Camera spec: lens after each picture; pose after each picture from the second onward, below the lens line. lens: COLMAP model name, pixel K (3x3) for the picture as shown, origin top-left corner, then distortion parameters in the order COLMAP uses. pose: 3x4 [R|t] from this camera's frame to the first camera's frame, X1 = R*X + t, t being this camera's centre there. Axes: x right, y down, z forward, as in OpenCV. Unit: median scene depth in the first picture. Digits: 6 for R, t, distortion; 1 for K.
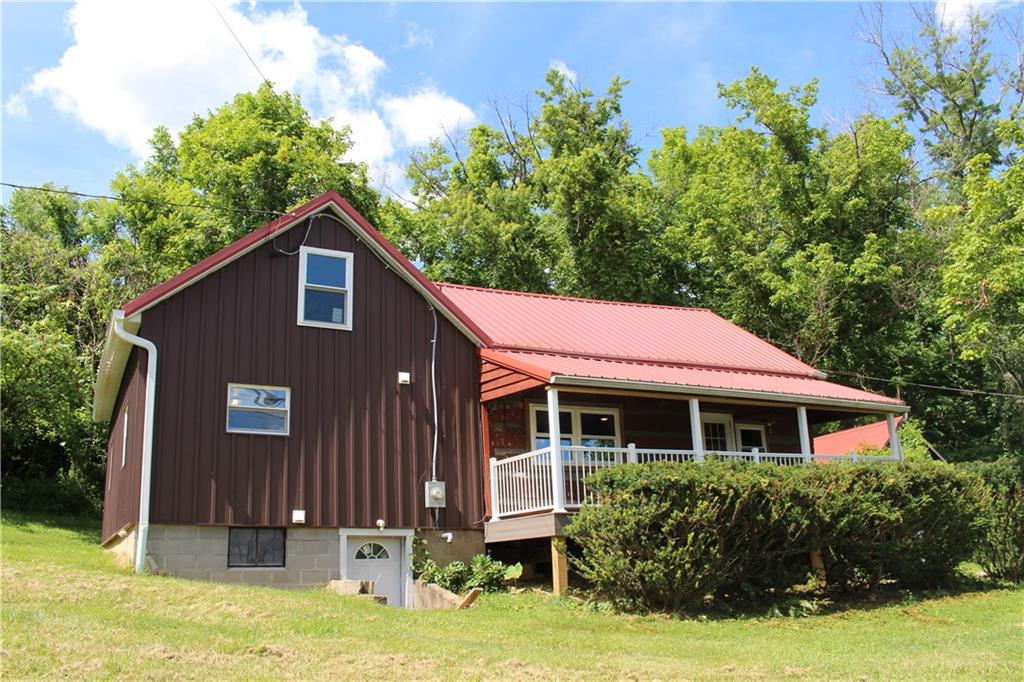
lens RADIAL K [[833.0, 0, 505.7], [0, 833.0, 343.1], [0, 0, 1]] dist [-0.131911, 0.078471]
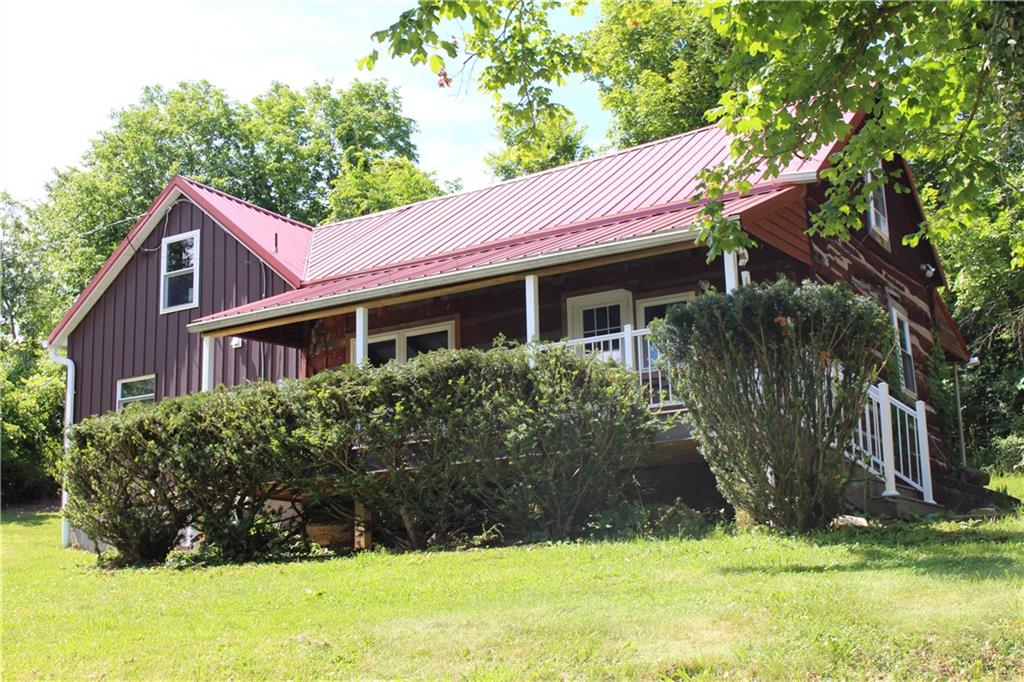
lens RADIAL K [[1313.7, 0, 511.2], [0, 1313.7, 343.6], [0, 0, 1]] dist [-0.017401, 0.000000]
pose [[0.486709, -0.160033, -0.858781, 1.393866], [0.230405, 0.971783, -0.050511, 0.201098], [0.842632, -0.173283, 0.509848, 0.494663]]
